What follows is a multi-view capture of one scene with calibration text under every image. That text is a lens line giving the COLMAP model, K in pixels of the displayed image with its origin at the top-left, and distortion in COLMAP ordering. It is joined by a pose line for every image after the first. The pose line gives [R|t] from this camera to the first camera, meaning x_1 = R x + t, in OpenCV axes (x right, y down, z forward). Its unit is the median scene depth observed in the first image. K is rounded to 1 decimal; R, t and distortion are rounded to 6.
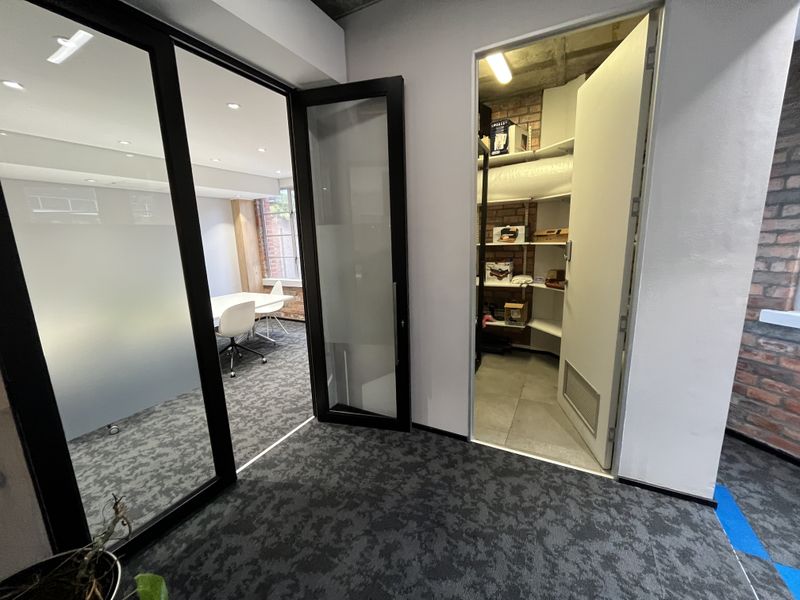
lens RADIAL K [[326.0, 0, 401.6], [0, 326.0, 302.0], [0, 0, 1]] dist [0.000352, -0.000276]
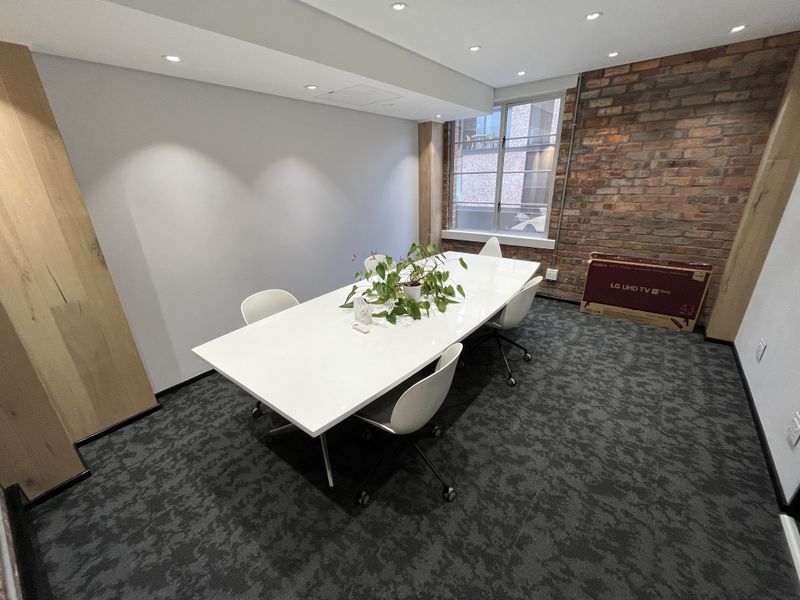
lens RADIAL K [[326.0, 0, 396.0], [0, 326.0, 299.1], [0, 0, 1]] dist [0.000352, -0.000276]
pose [[0.982530, 0.069451, -0.172660, -0.627140], [-0.040105, 0.984974, 0.167981, -0.056221], [0.181732, -0.158122, 0.970552, 0.296660]]
